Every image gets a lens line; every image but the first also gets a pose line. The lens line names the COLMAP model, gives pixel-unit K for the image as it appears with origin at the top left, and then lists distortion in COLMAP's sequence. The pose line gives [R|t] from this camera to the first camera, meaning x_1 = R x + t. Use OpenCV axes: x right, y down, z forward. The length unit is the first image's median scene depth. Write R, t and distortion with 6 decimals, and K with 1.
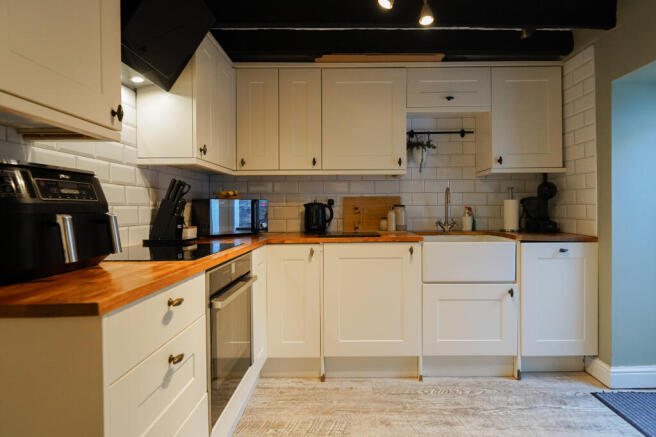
lens RADIAL K [[344.7, 0, 344.5], [0, 344.7, 213.2], [0, 0, 1]] dist [0.000877, 0.000116]
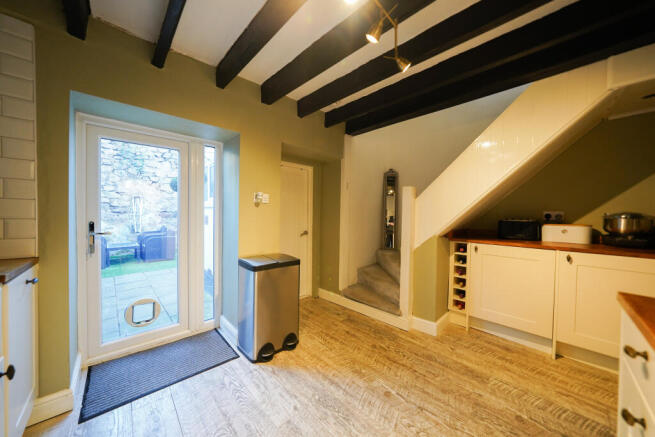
lens RADIAL K [[231.4, 0, 326.0], [0, 231.4, 217.7], [0, 0, 1]] dist [-0.002014, -0.000067]
pose [[-0.699817, -0.013637, 0.714192, -0.149538], [0.003683, 0.999736, 0.022698, -0.033782], [-0.714312, 0.018515, -0.699582, 0.790872]]
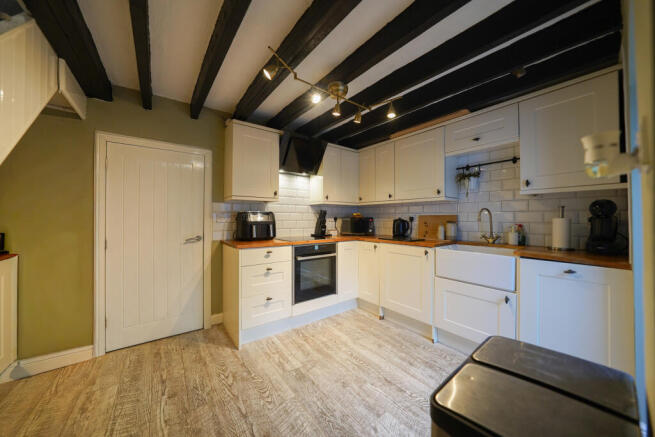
lens RADIAL K [[231.4, 0, 326.0], [0, 231.4, 217.7], [0, 0, 1]] dist [-0.002014, -0.000067]
pose [[0.602467, 0.005884, -0.798122, 0.656582], [-0.015754, 0.999866, -0.004520, -0.028977], [0.797988, 0.015297, 0.602479, 0.038064]]
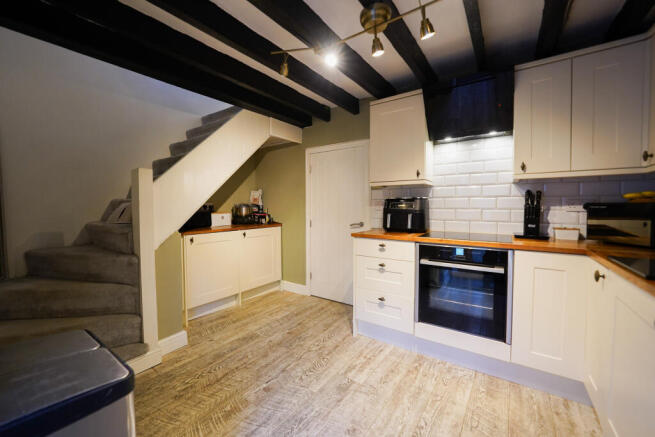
lens RADIAL K [[264.0, 0, 320.0], [0, 264.0, 214.6], [0, 0, 1]] dist [-0.001211, 0.000102]
pose [[-0.585574, 0.038584, -0.809700, 0.637723], [-0.000676, 0.998843, 0.048085, -0.040694], [0.810619, 0.028705, -0.584870, 0.755505]]
